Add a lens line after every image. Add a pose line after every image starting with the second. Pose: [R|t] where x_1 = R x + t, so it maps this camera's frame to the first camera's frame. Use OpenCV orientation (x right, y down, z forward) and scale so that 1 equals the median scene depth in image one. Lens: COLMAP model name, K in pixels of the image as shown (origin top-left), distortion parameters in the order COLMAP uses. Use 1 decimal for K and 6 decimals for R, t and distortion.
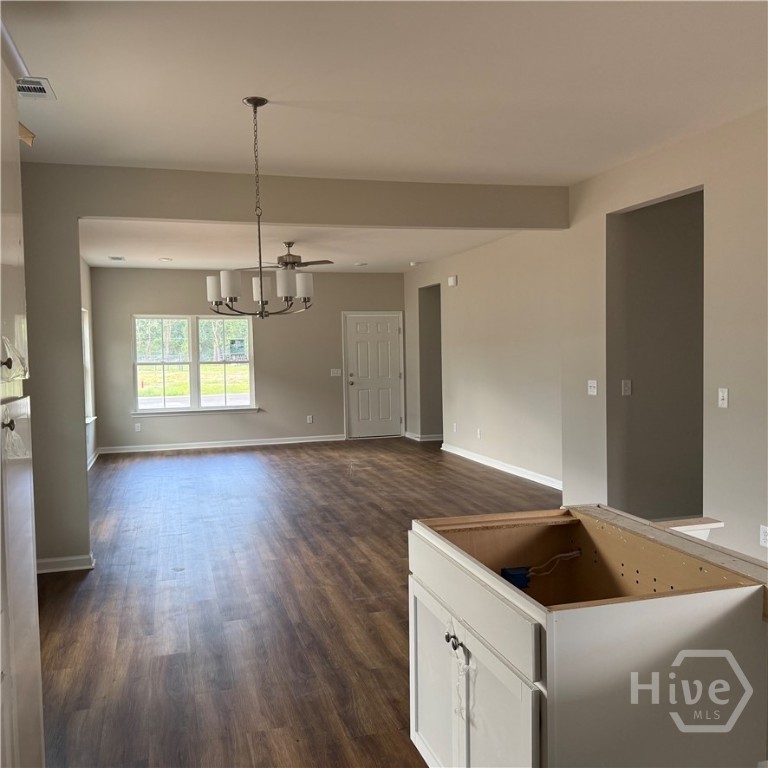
lens RADIAL K [[720.0, 0, 385.2], [0, 720.0, 379.9], [0, 0, 1]] dist [0.143223, -0.278489]
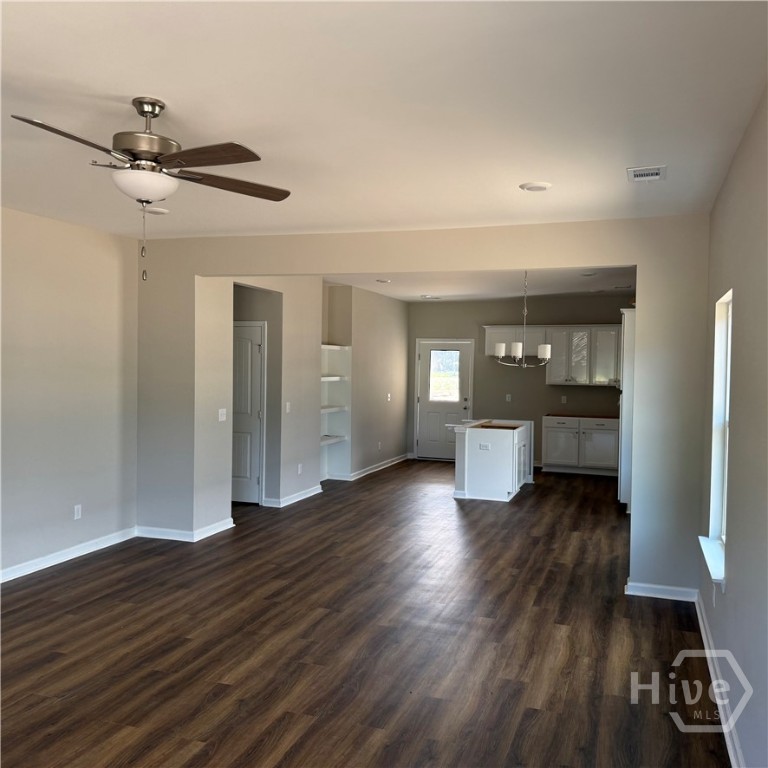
lens RADIAL K [[720.0, 0, 385.2], [0, 720.0, 379.9], [0, 0, 1]] dist [0.143223, -0.278489]
pose [[-0.807526, -0.009753, 0.589751, -0.918938], [0.022950, 0.998587, 0.047939, -0.140459], [-0.589385, 0.052246, -0.806161, 2.531080]]
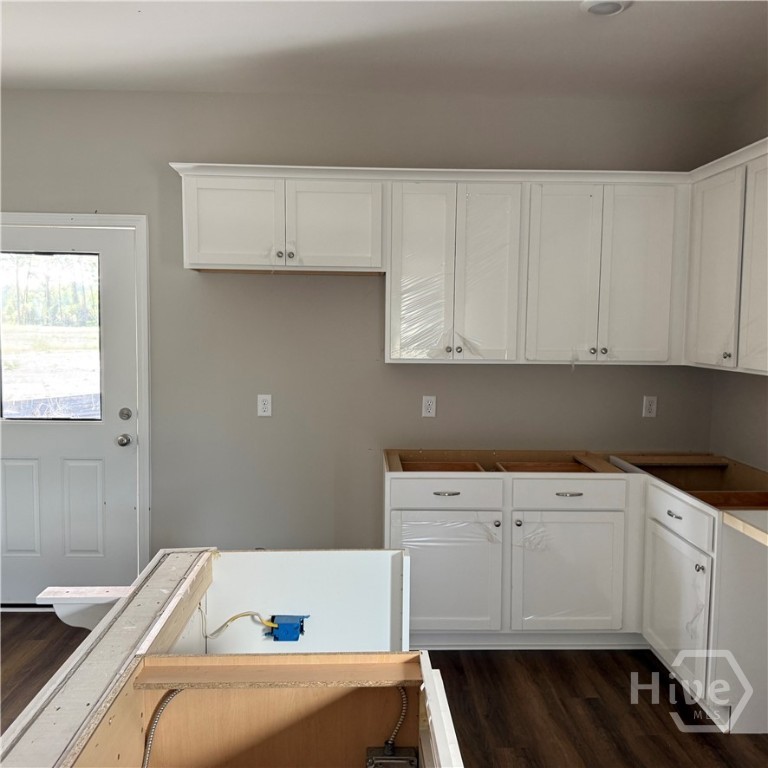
lens RADIAL K [[720.0, 0, 385.2], [0, 720.0, 379.9], [0, 0, 1]] dist [0.143223, -0.278489]
pose [[-0.967559, -0.014053, 0.252255, 0.013432], [0.015853, 0.993107, 0.116131, -0.056005], [-0.252148, 0.116363, -0.960667, 0.742843]]
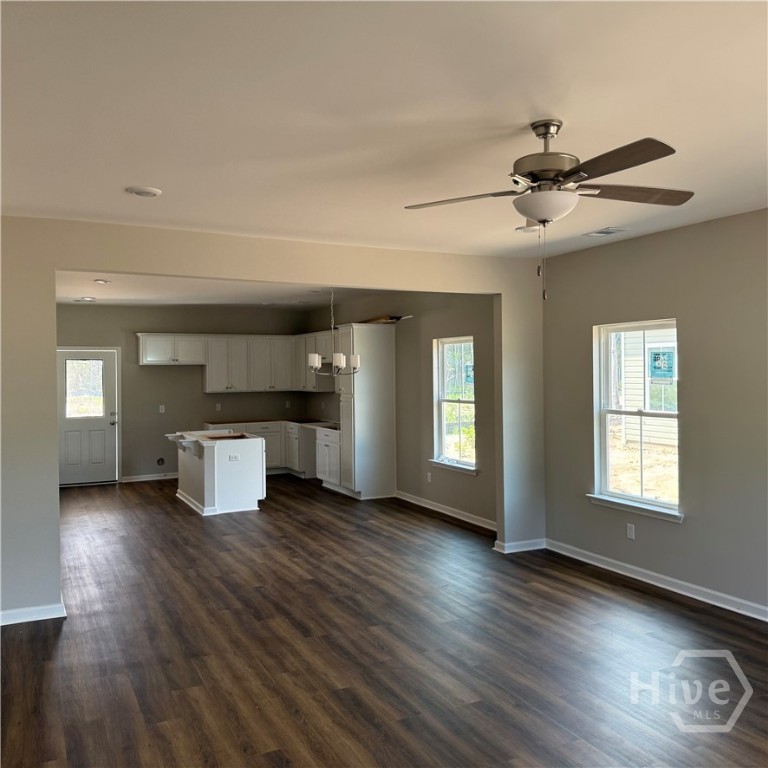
lens RADIAL K [[720.0, 0, 385.2], [0, 720.0, 379.9], [0, 0, 1]] dist [0.143223, -0.278489]
pose [[-0.985293, 0.027093, -0.168713, 0.026438], [0.017764, 0.998241, 0.056558, -0.171604], [0.169949, 0.052729, -0.984041, 2.779685]]
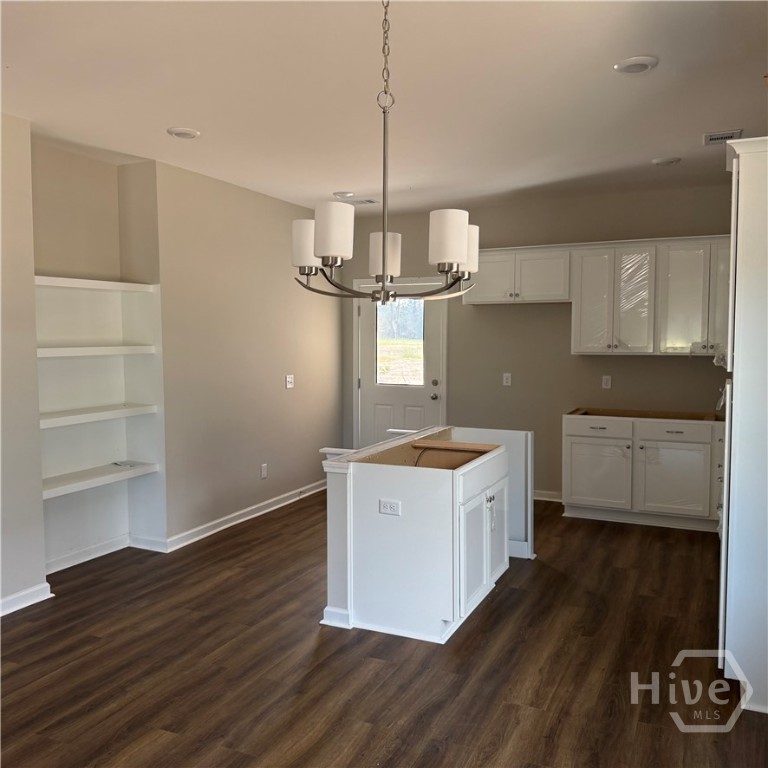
lens RADIAL K [[720.0, 0, 385.2], [0, 720.0, 379.9], [0, 0, 1]] dist [0.143223, -0.278489]
pose [[-0.747707, -0.025709, 0.663531, -0.483995], [0.042766, 0.995311, 0.086755, -0.070236], [-0.662650, 0.093244, -0.743101, 1.292419]]
